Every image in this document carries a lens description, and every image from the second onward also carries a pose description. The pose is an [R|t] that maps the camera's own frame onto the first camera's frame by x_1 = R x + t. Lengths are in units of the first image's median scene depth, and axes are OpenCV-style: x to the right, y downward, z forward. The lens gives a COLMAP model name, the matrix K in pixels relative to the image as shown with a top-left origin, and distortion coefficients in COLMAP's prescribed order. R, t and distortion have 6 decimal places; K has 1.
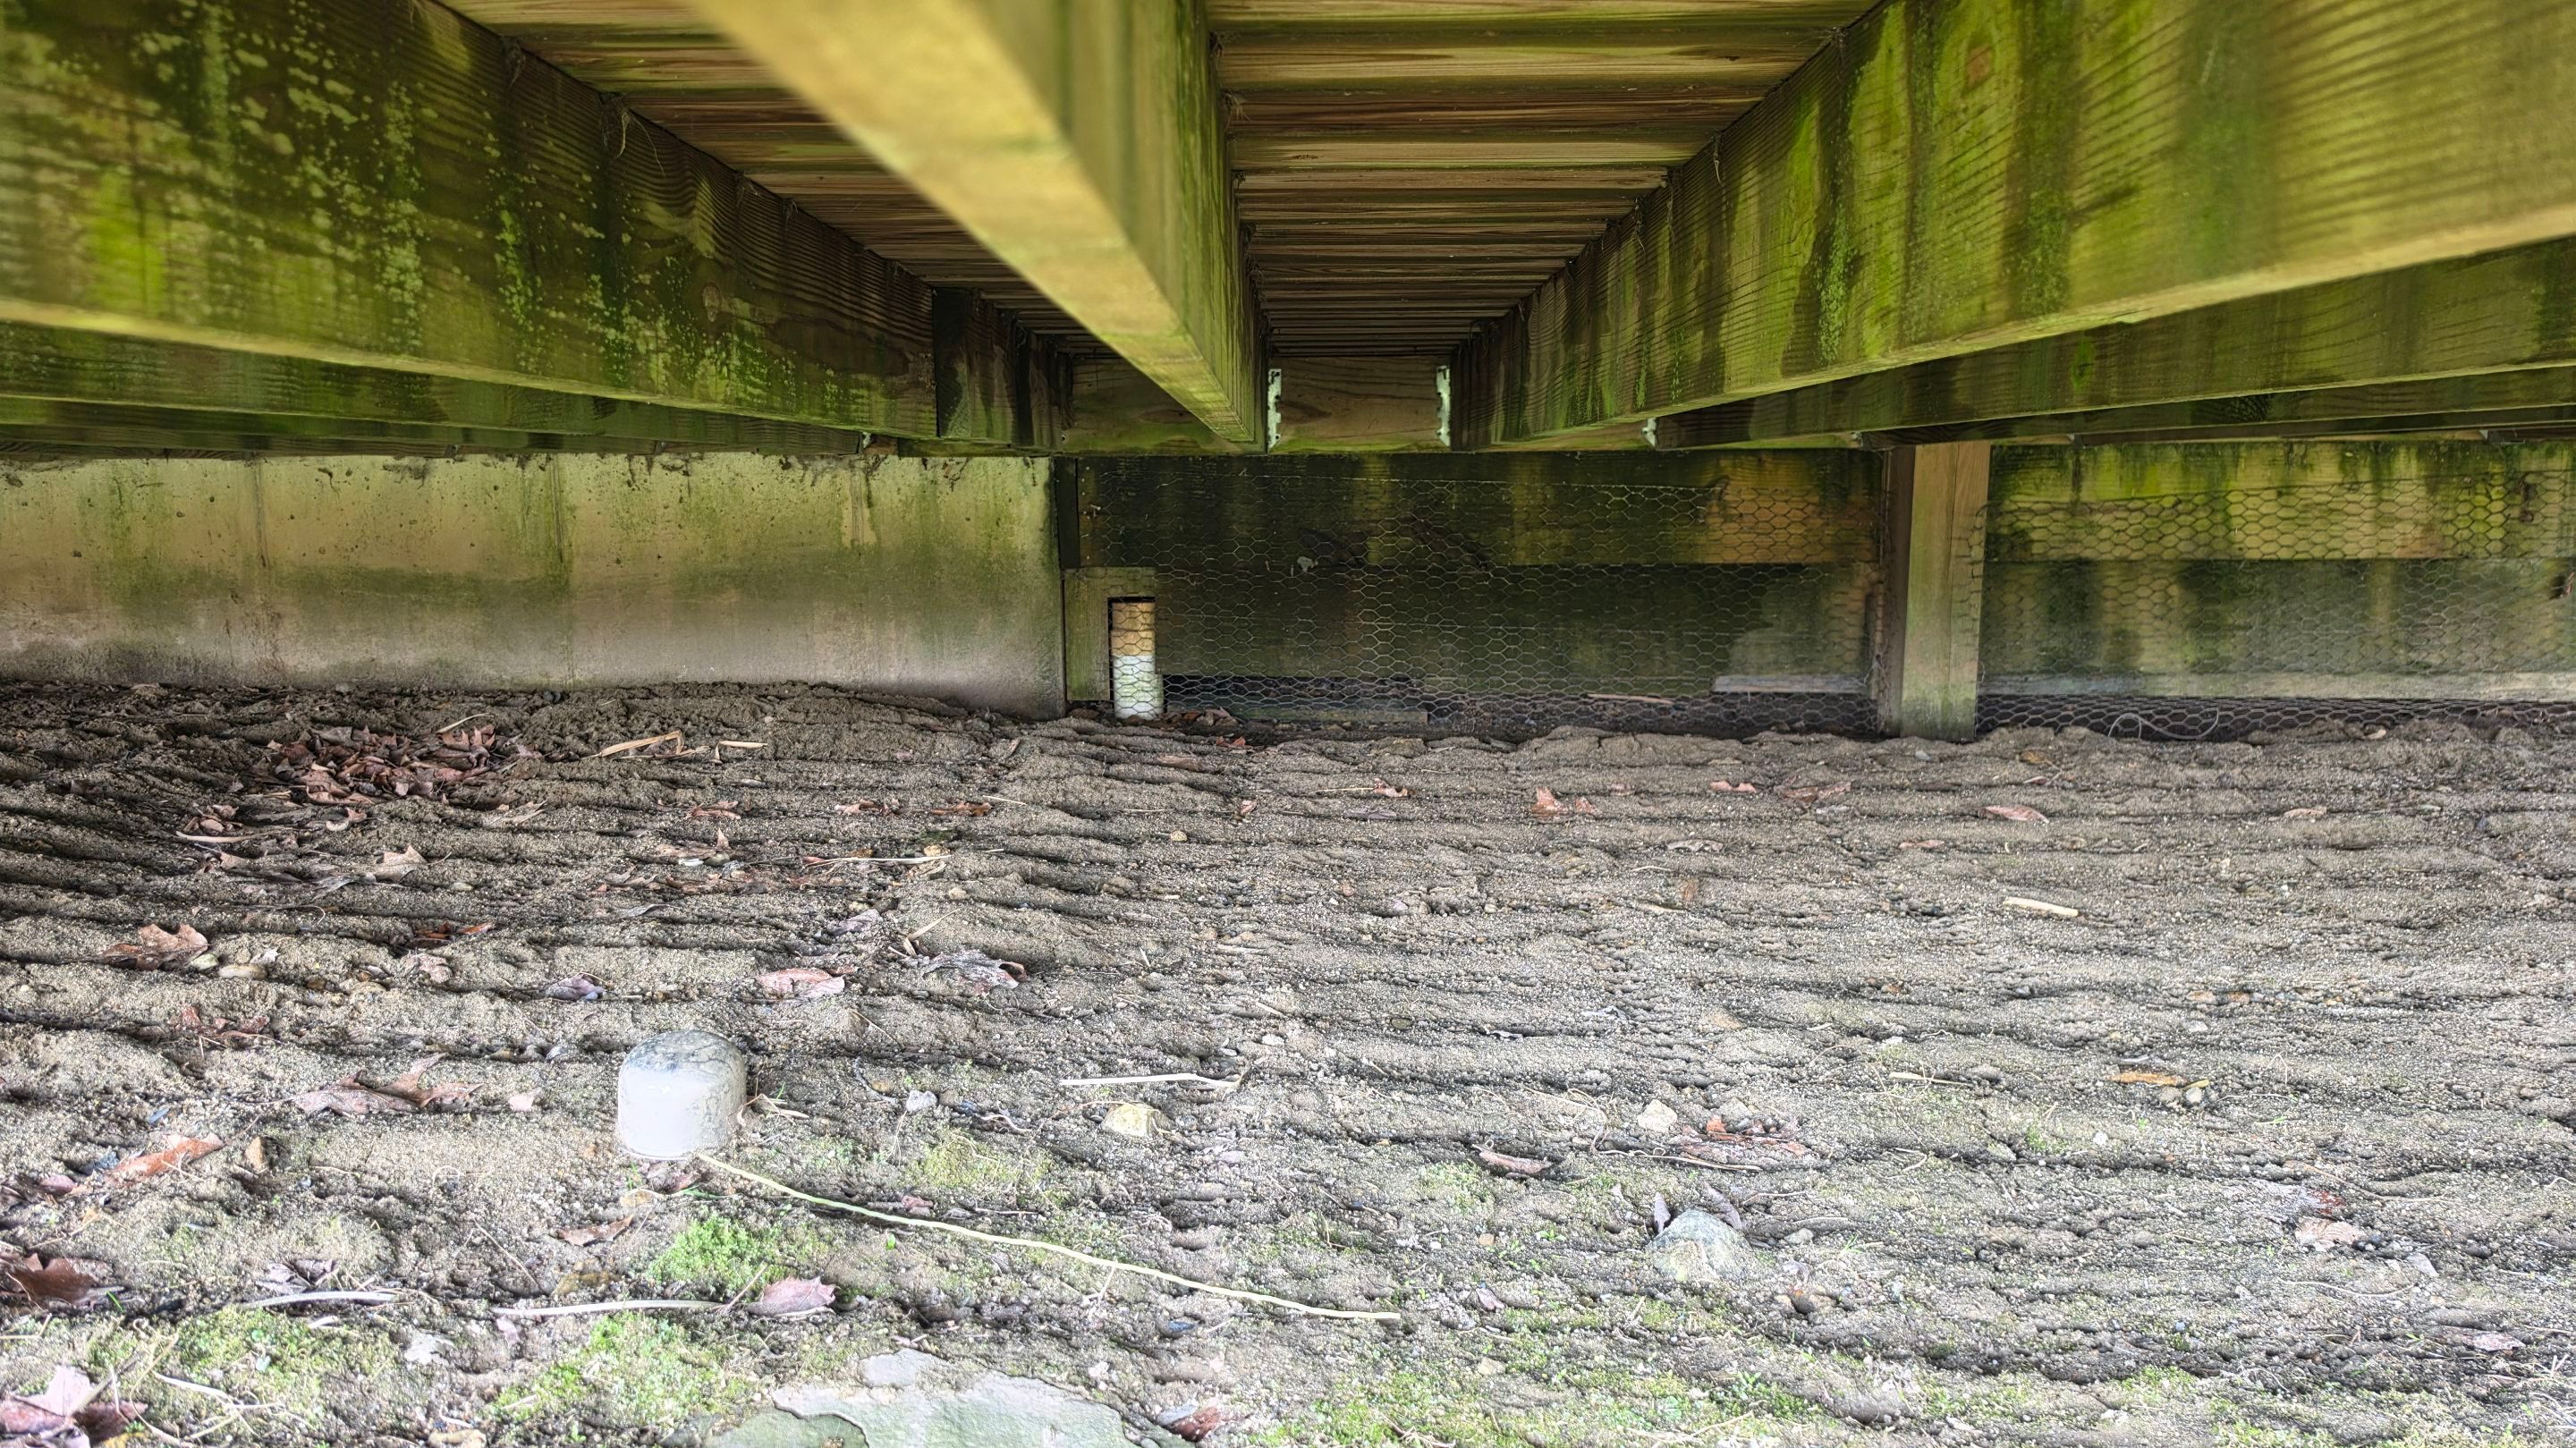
lens RADIAL K [[1772.2, 0, 1279.4], [0, 1772.2, 730.1], [0, 0, 1]] dist [0.001019, -0.002274]
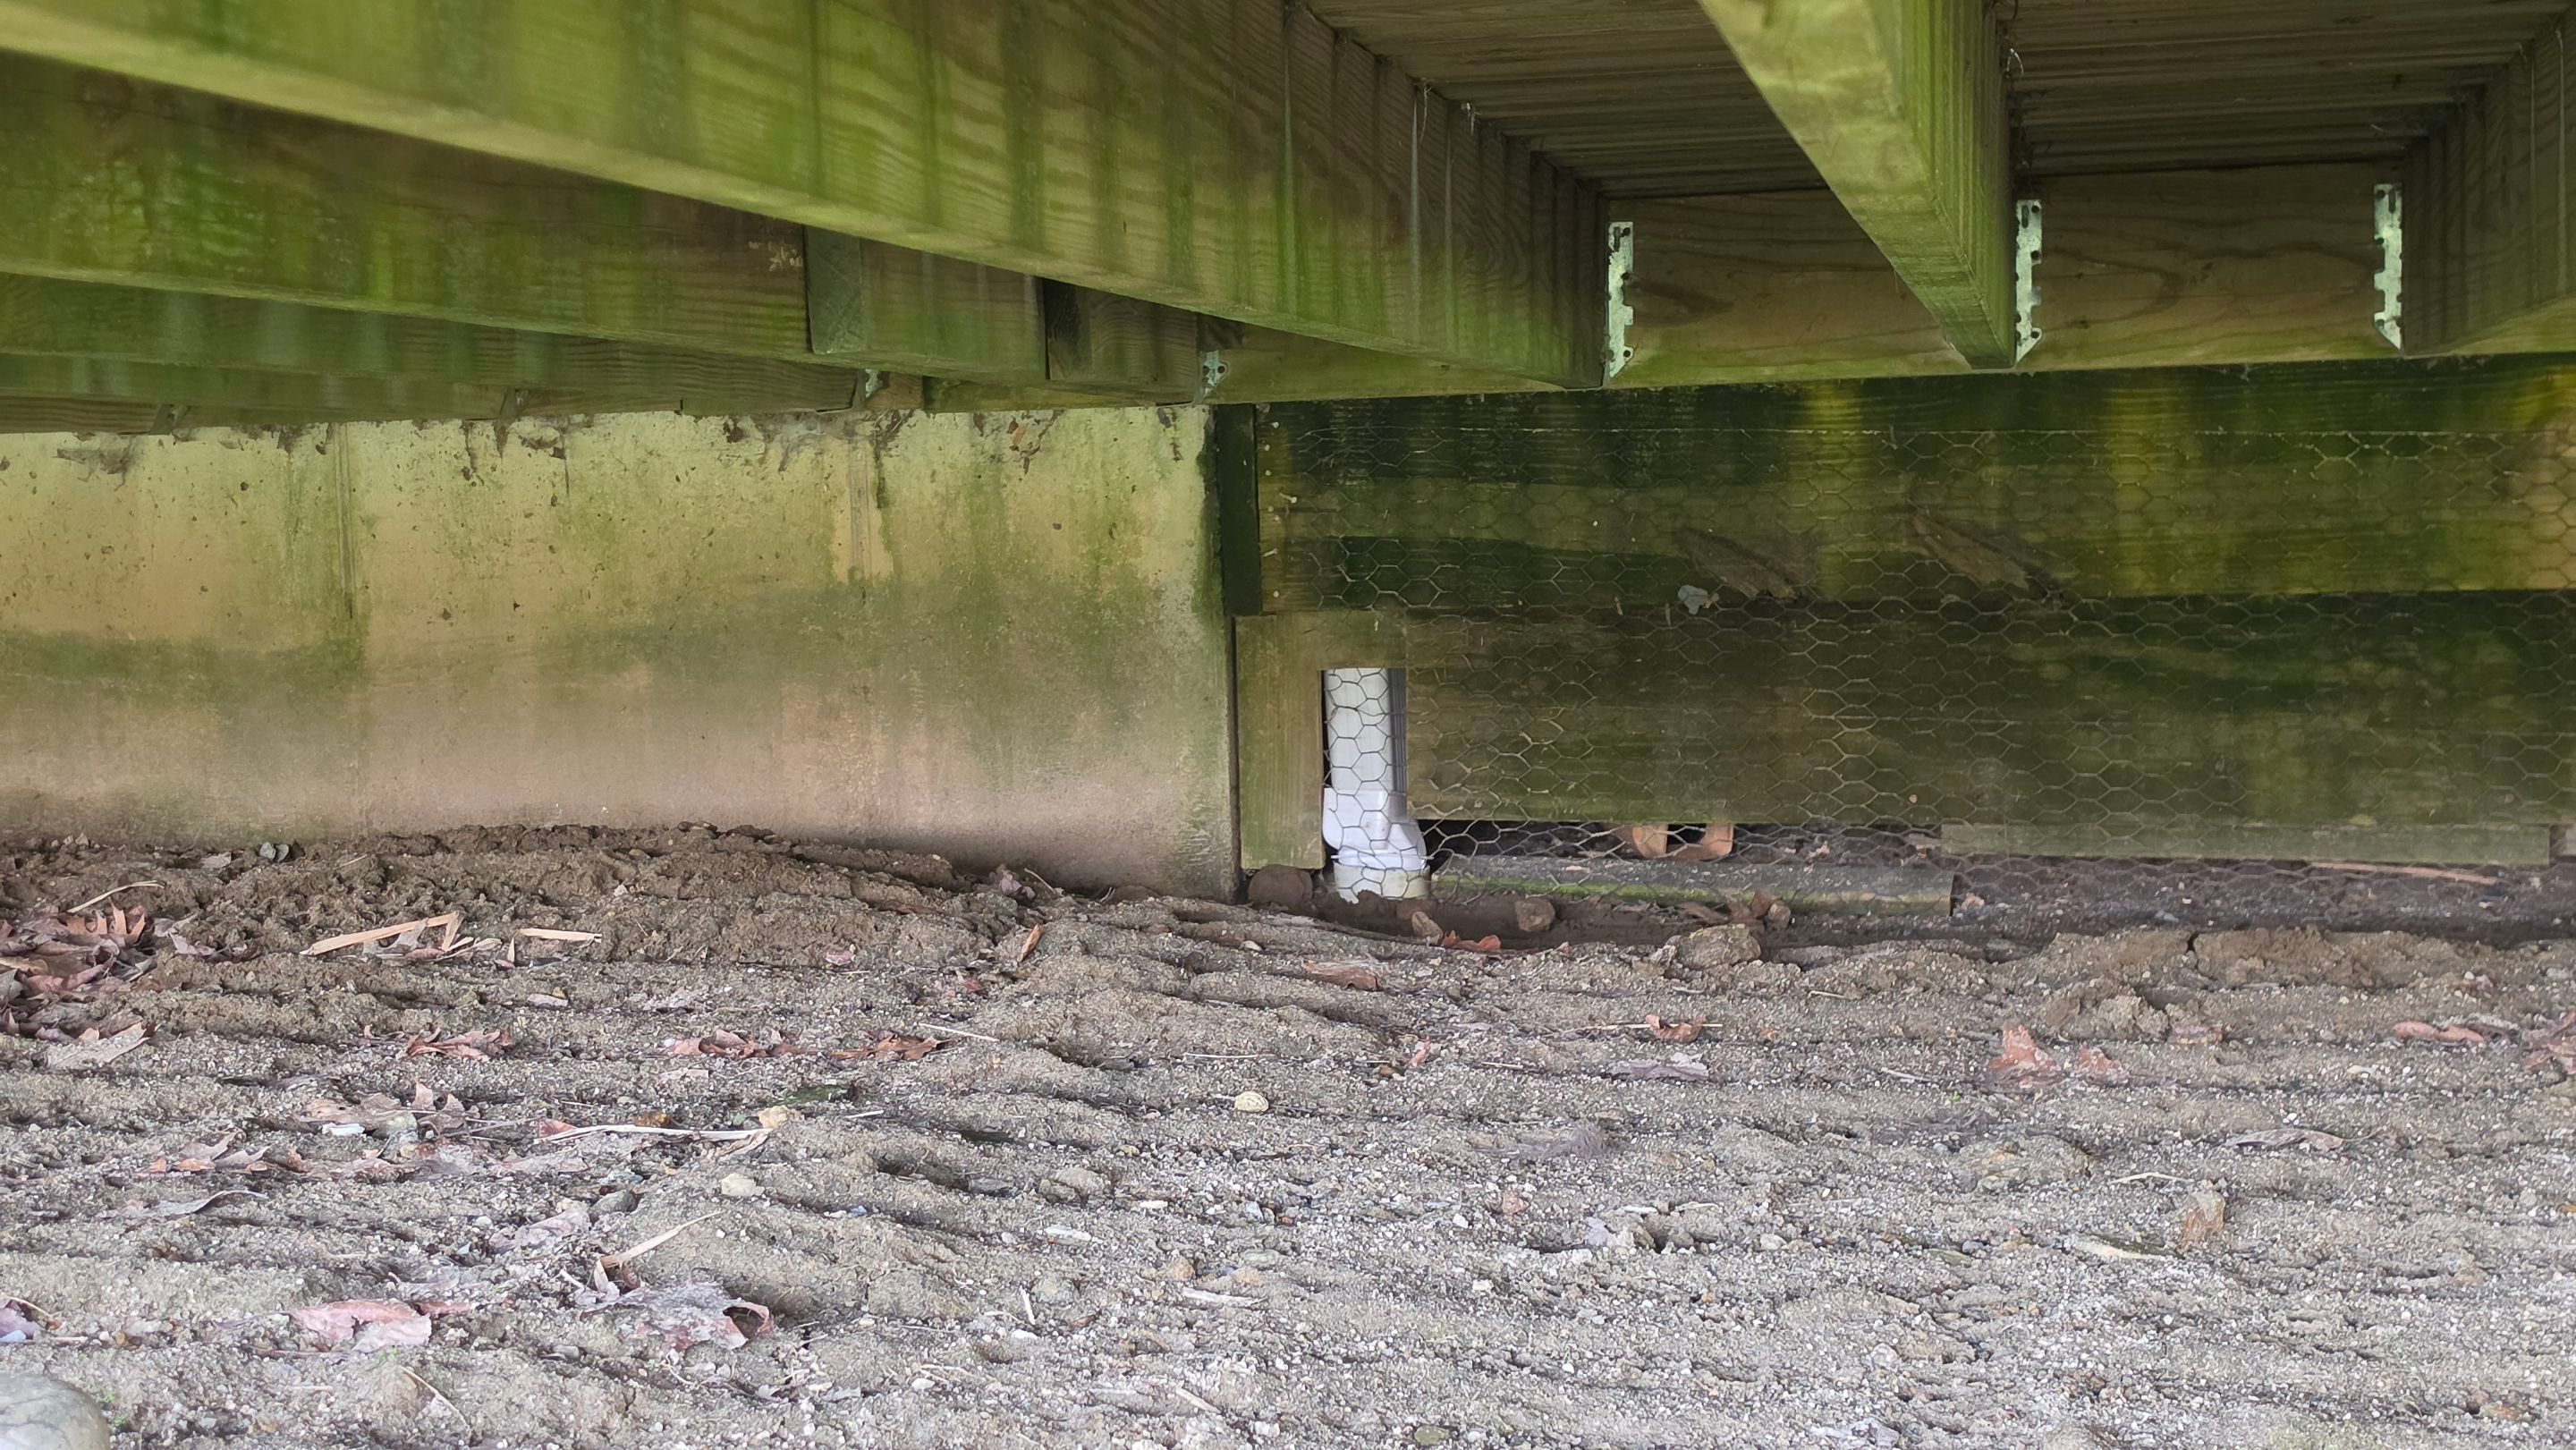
lens RADIAL K [[3522.6, 0, 1290.6], [0, 3522.6, 723.6], [0, 0, 1]] dist [0.014056, 0.000000]
pose [[0.977168, -0.007199, -0.212347, 0.140335], [-0.008622, 0.997259, -0.073483, 0.020252], [0.212294, 0.073636, 0.974428, -0.008661]]
